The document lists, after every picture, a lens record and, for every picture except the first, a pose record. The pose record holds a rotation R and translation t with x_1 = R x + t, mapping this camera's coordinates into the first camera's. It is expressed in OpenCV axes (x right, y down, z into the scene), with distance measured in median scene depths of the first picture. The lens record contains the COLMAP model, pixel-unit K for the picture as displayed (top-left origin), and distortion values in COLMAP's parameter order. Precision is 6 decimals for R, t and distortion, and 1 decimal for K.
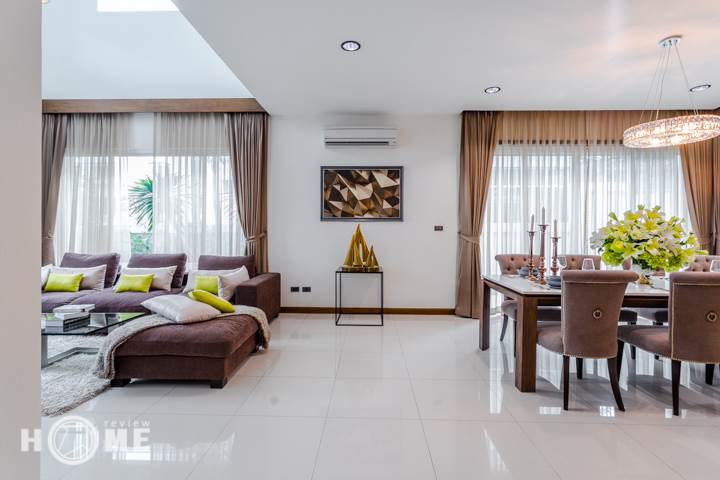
lens RADIAL K [[343.3, 0, 360.0], [0, 343.3, 240.0], [0, 0, 1]] dist [0.043315, 0.000054]
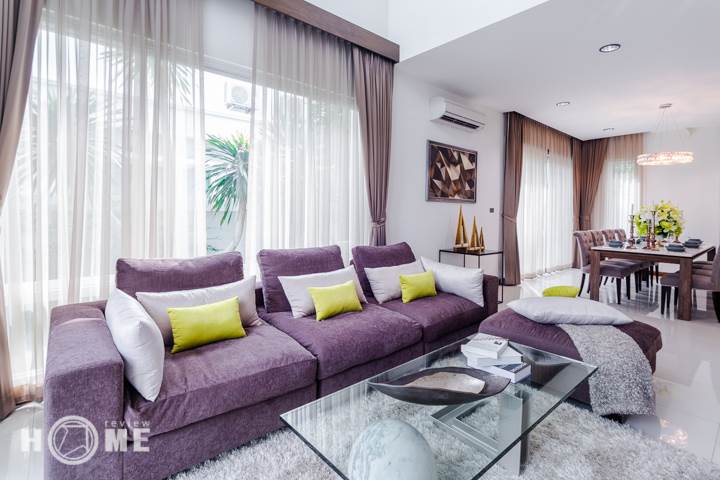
lens RADIAL K [[350.9, 0, 360.8], [0, 350.9, 219.8], [0, 0, 1]] dist [-0.000951, -0.000044]
pose [[0.721519, -0.011900, 0.692292, -0.881338], [0.004396, 0.999911, 0.012606, -0.018471], [-0.692381, -0.006052, 0.721507, 0.460630]]
